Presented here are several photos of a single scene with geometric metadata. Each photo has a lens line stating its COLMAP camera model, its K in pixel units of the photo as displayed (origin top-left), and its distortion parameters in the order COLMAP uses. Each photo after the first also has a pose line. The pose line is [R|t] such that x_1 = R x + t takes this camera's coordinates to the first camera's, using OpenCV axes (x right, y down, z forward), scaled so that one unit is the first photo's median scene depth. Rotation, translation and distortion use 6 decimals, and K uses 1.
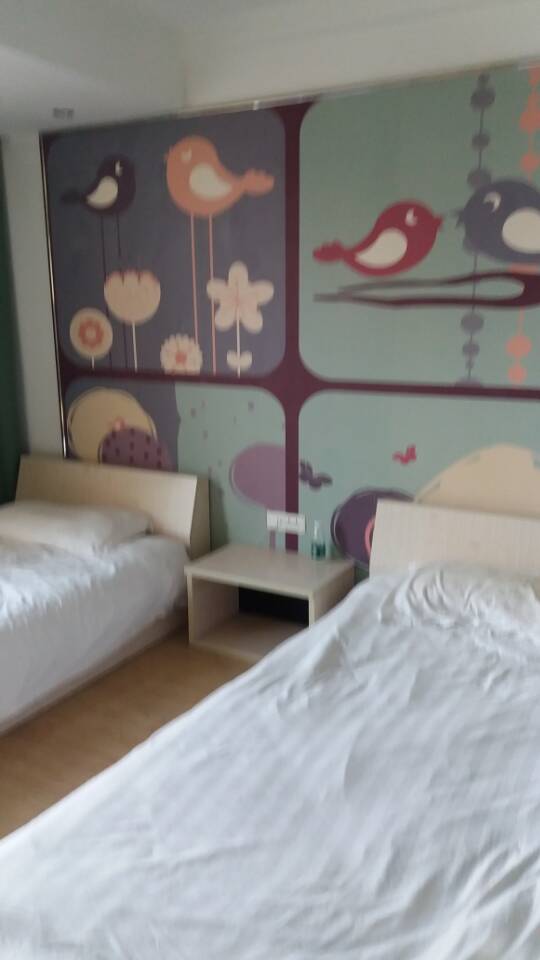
lens RADIAL K [[769.7, 0, 263.7], [0, 769.7, 478.5], [0, 0, 1]] dist [0.074114, -0.167399]
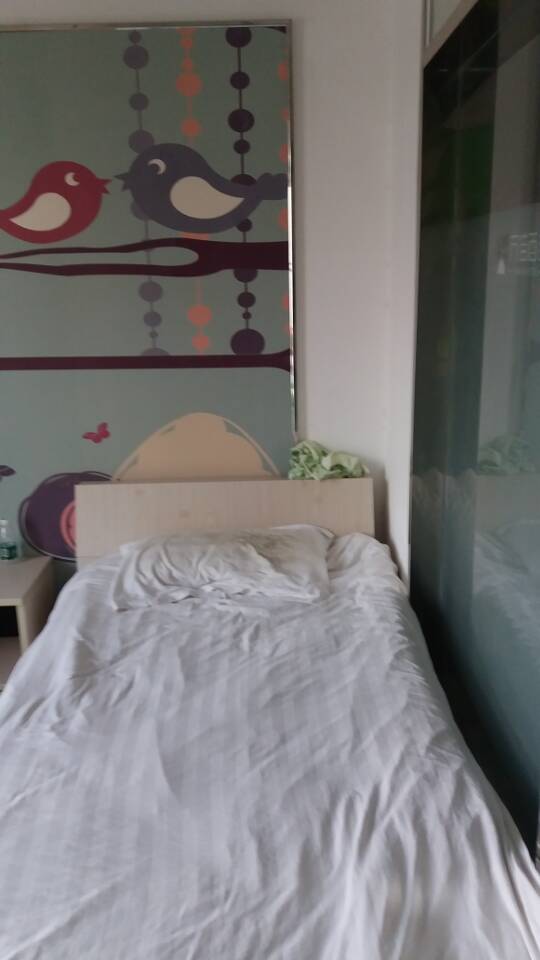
lens RADIAL K [[769.7, 0, 263.7], [0, 769.7, 478.5], [0, 0, 1]] dist [0.074114, -0.167399]
pose [[0.855944, -0.151815, 0.494279, -0.139022], [0.133173, 0.988403, 0.072965, -0.021124], [-0.499624, 0.003371, 0.866236, 0.087569]]
